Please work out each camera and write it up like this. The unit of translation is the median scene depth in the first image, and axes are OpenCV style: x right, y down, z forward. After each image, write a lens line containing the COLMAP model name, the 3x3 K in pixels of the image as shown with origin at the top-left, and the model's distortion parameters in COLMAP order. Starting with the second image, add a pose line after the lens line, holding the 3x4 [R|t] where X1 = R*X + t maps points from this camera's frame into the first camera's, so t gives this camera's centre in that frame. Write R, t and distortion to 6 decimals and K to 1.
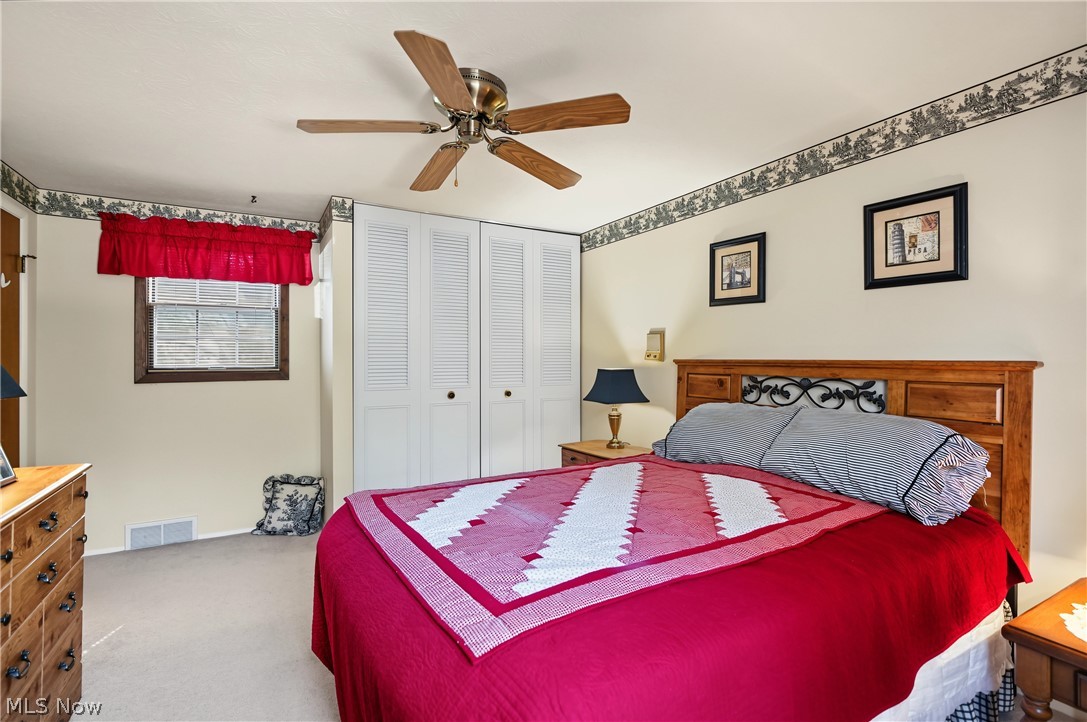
lens RADIAL K [[496.5, 0, 545.4], [0, 496.5, 363.1], [0, 0, 1]] dist [-0.004967, -0.000193]
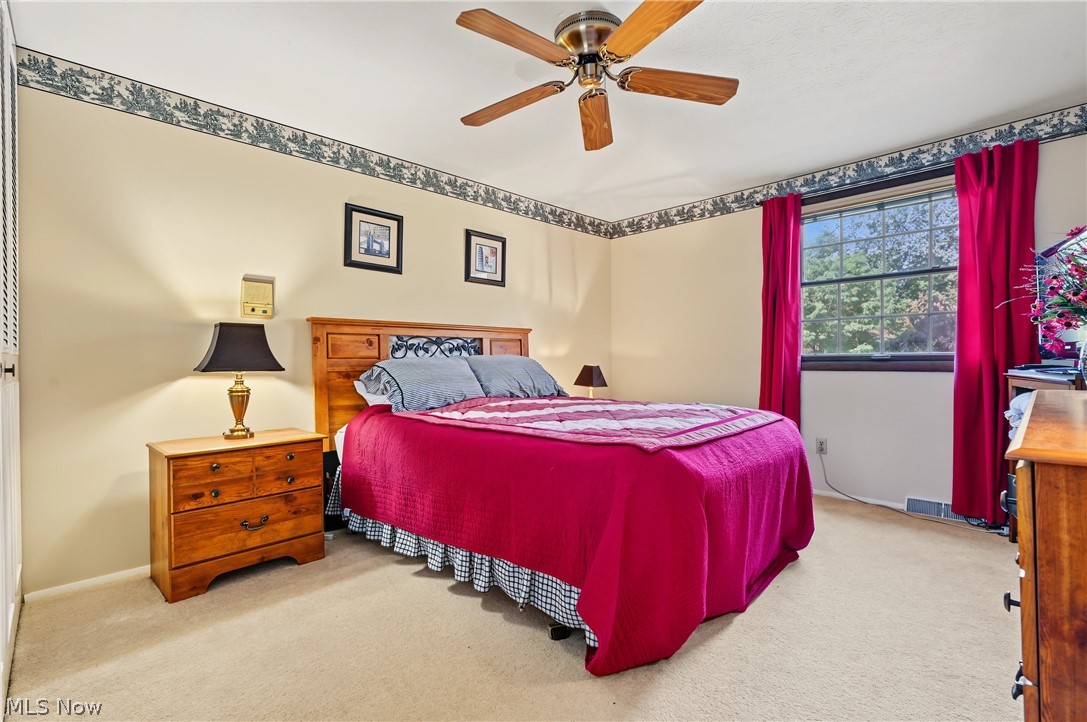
lens RADIAL K [[496.5, 0, 546.7], [0, 496.5, 361.2], [0, 0, 1]] dist [-0.004967, -0.000193]
pose [[-0.239428, -0.009165, 0.970871, -0.790857], [0.012347, 0.999846, 0.012483, 0.074234], [-0.970836, 0.014976, -0.239278, 0.930353]]
